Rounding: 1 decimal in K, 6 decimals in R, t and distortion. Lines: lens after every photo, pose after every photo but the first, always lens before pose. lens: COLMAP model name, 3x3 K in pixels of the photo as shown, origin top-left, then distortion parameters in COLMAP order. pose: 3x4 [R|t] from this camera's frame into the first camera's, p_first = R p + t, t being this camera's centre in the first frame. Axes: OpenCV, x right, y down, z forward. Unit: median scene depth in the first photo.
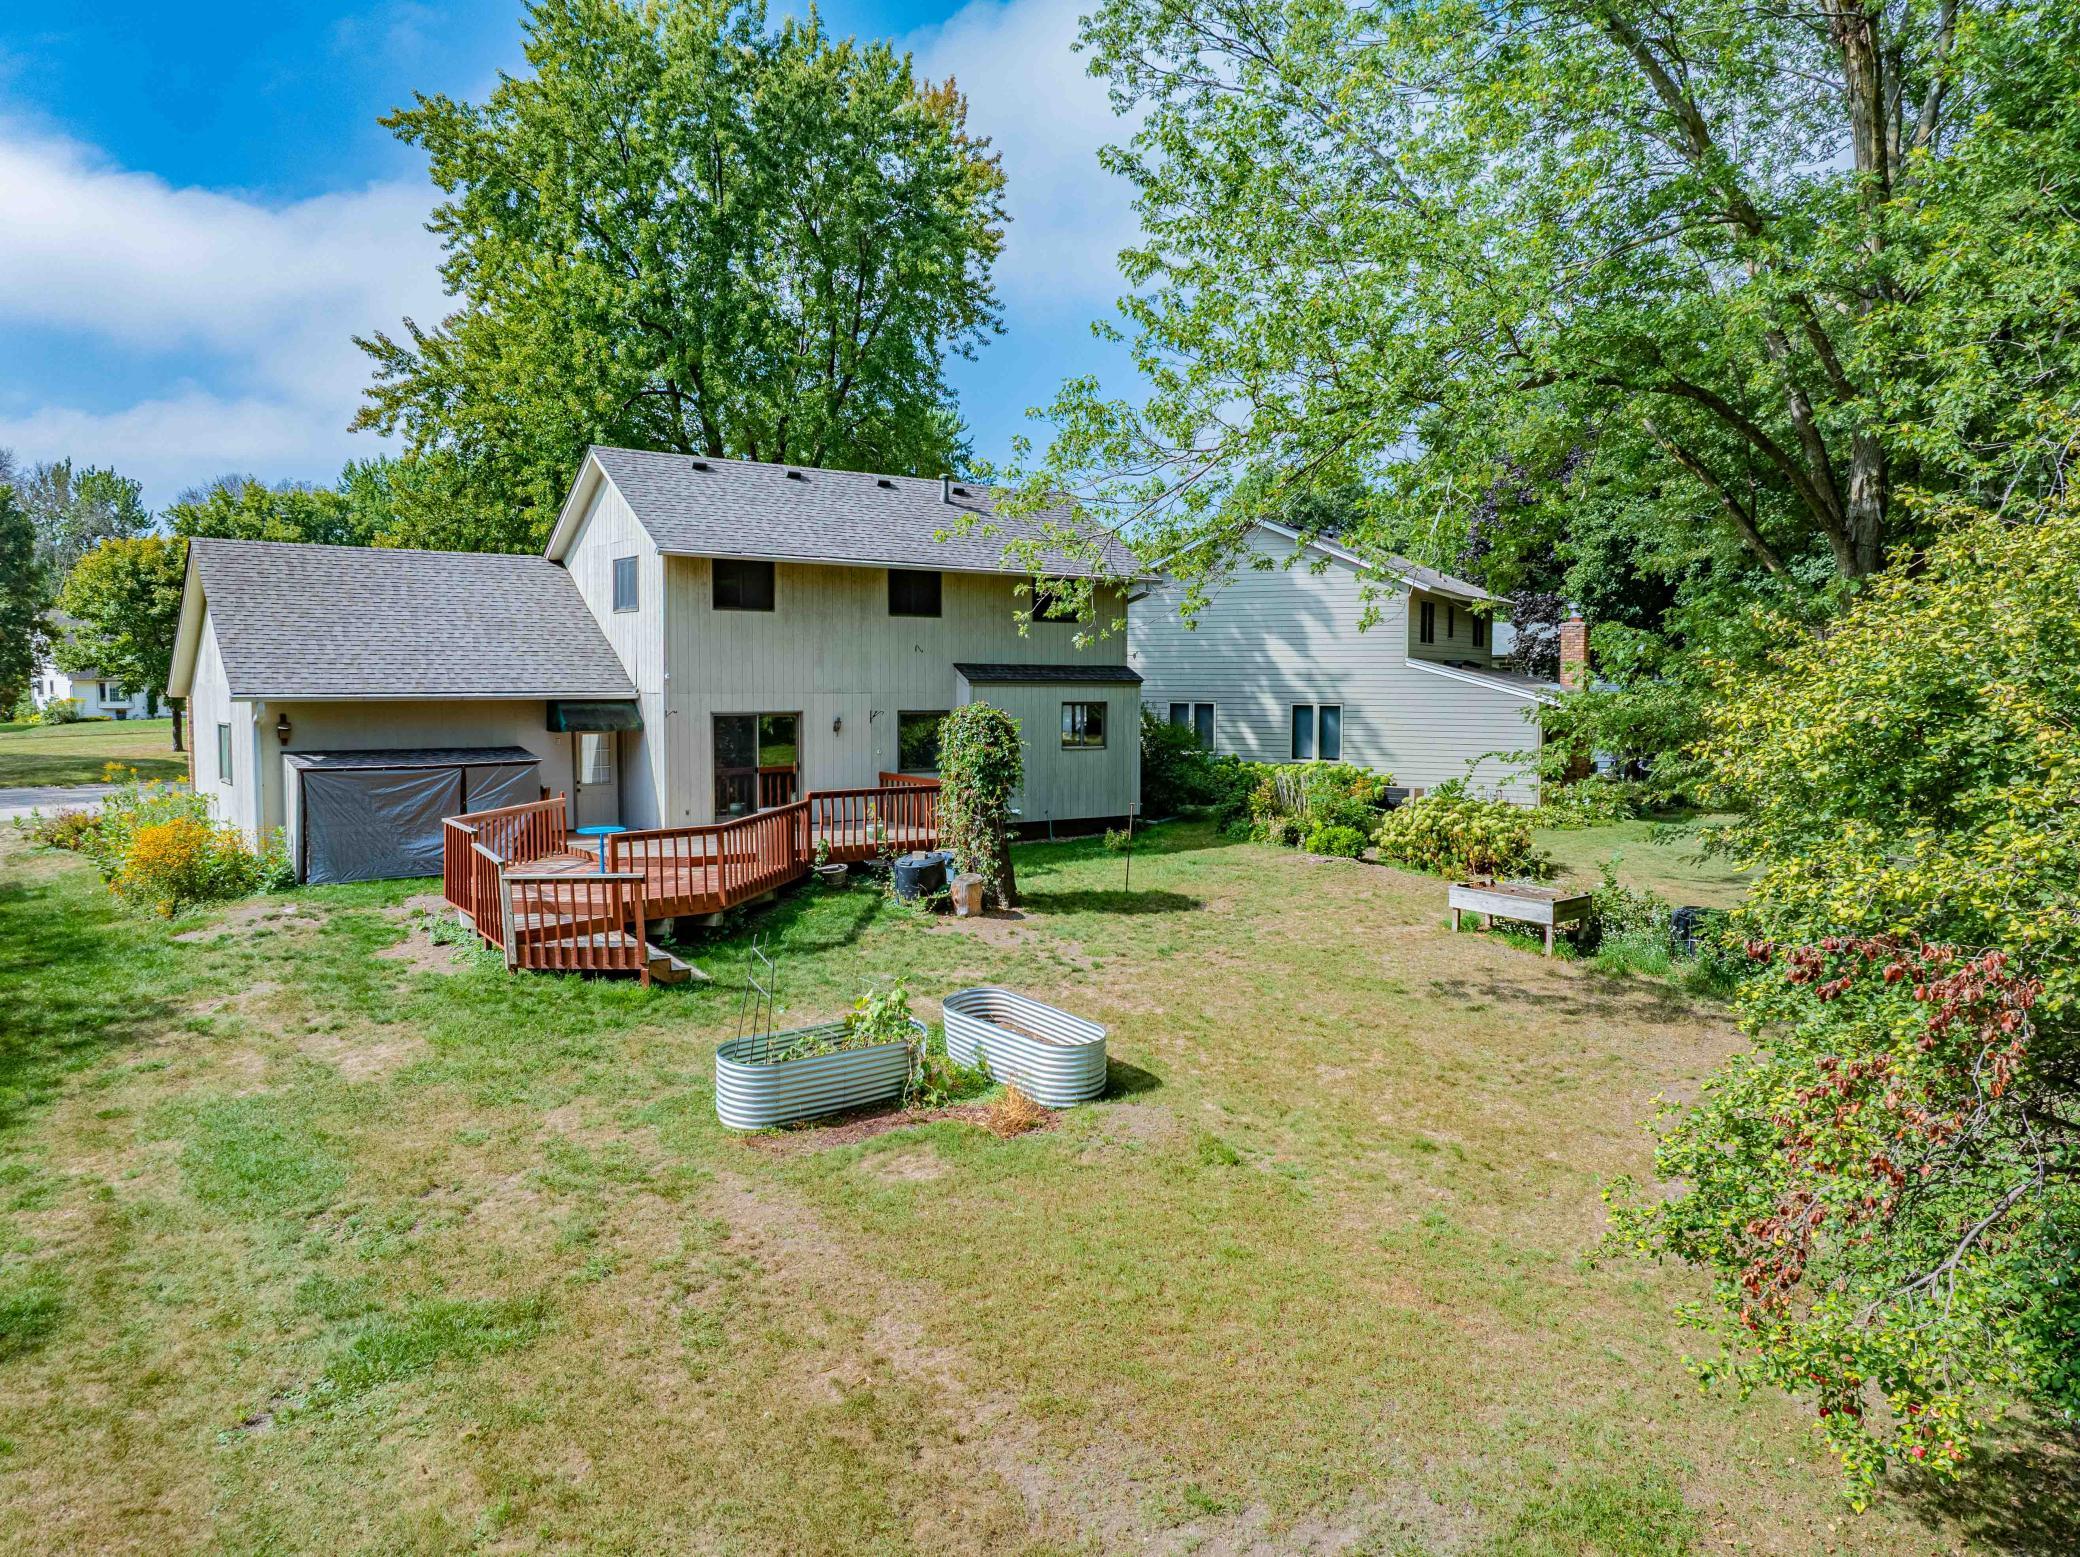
lens RADIAL K [[1454.6, 0, 1076.1], [0, 1454.6, 780.9], [0, 0, 1]] dist [-0.005207, 0.002063]
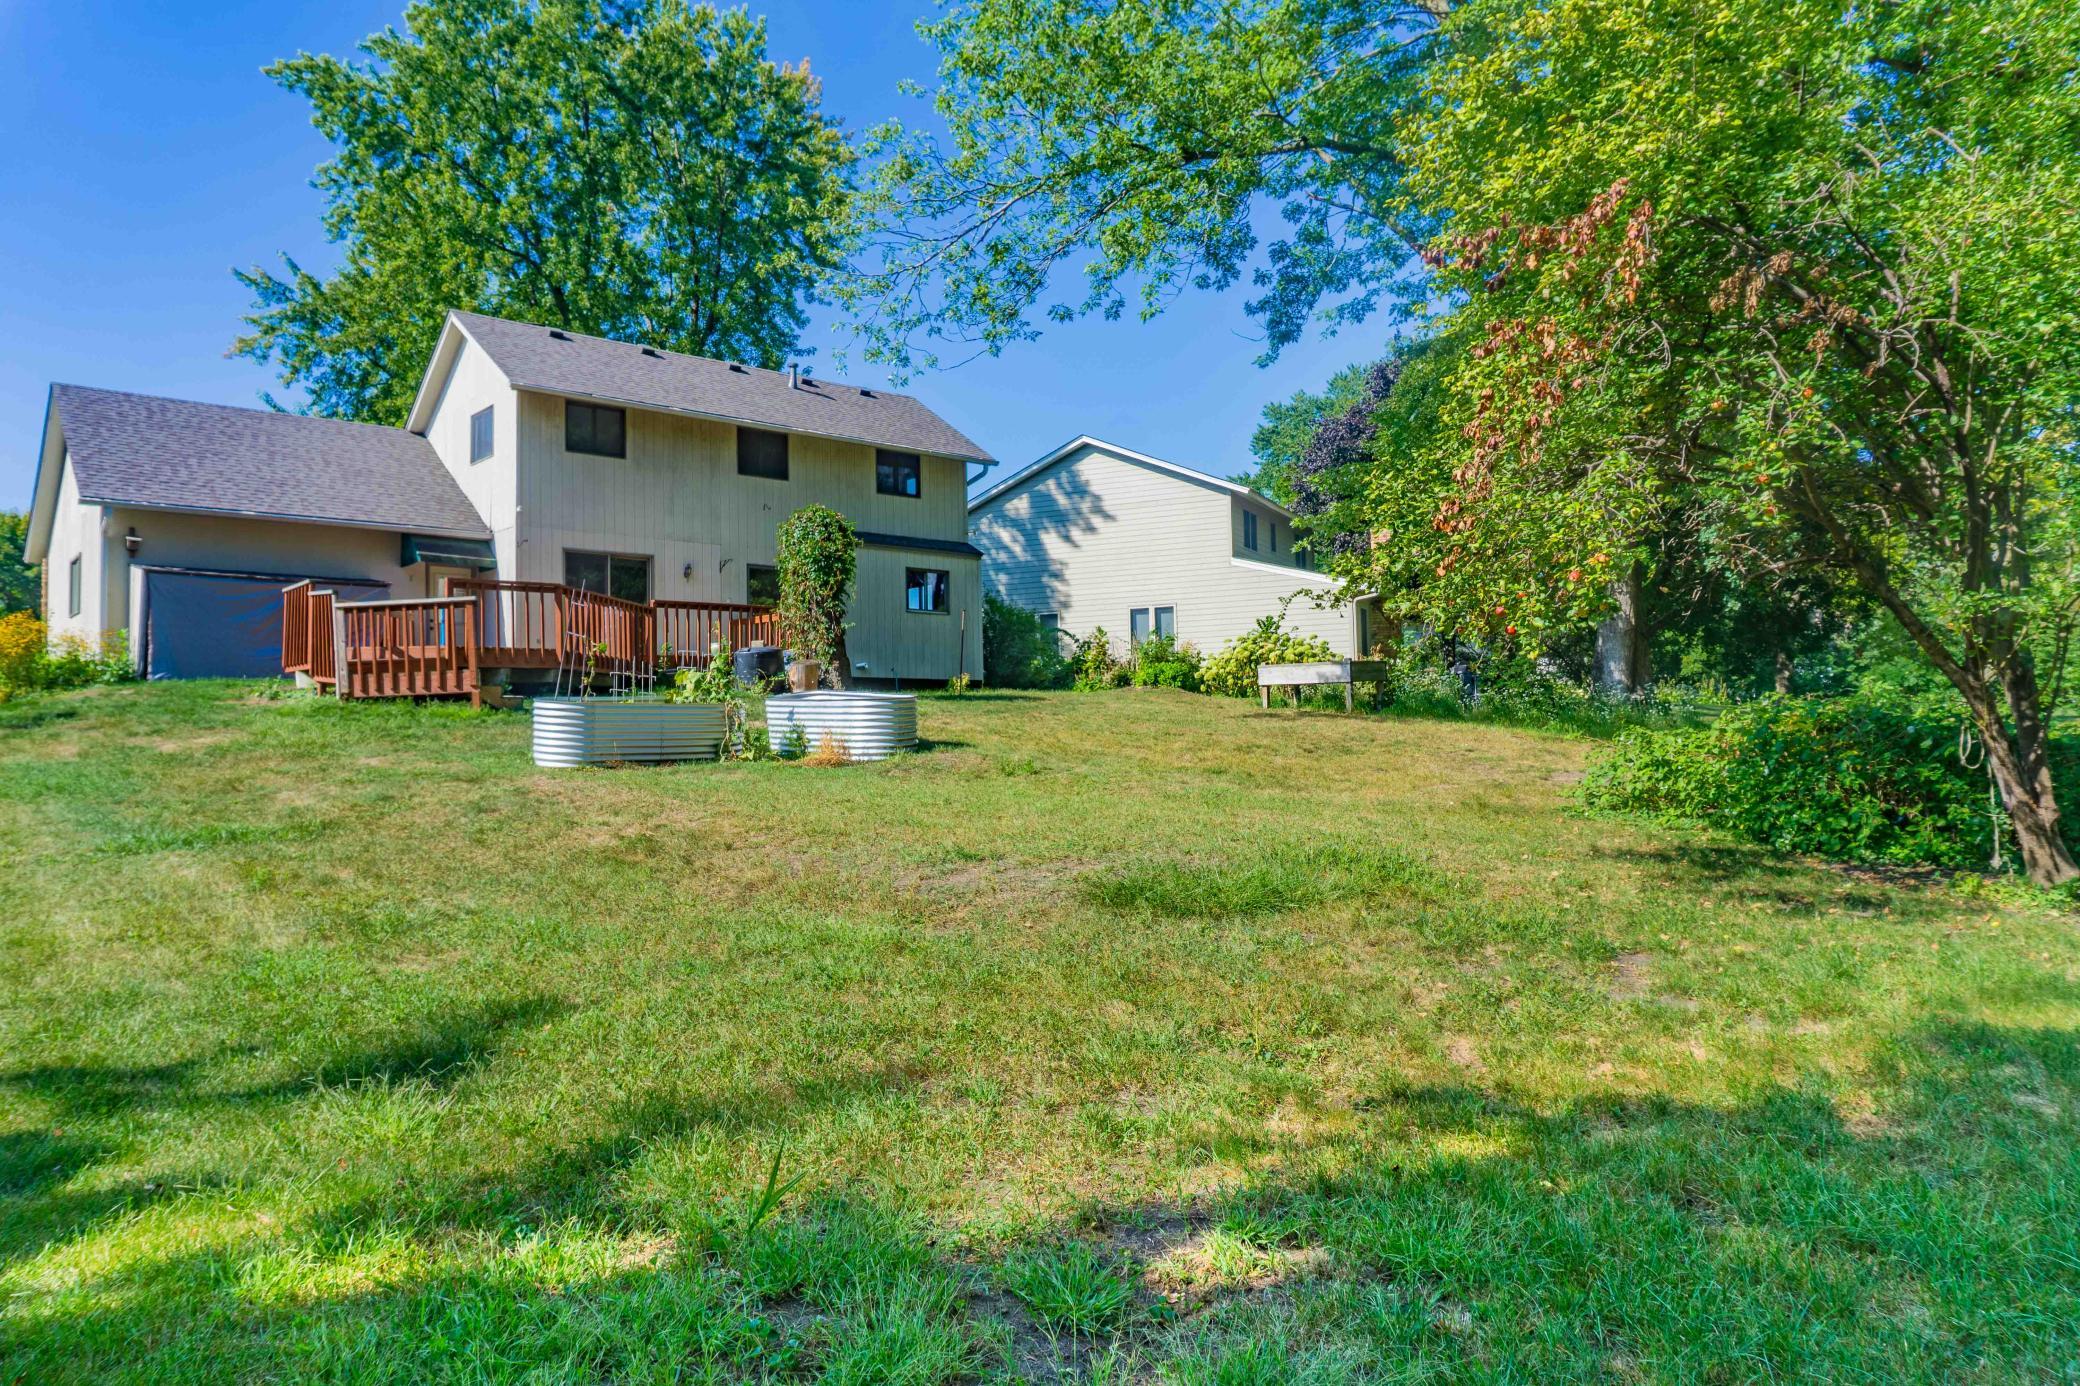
lens RADIAL K [[1370.5, 0, 1044.5], [0, 1370.5, 714.7], [0, 0, 1]] dist [-0.000227, -0.001938]
pose [[0.997779, -0.017075, 0.064389, 0.027794], [0.023059, 0.995366, -0.093355, 0.163953], [-0.062496, 0.094632, 0.993549, 0.010101]]
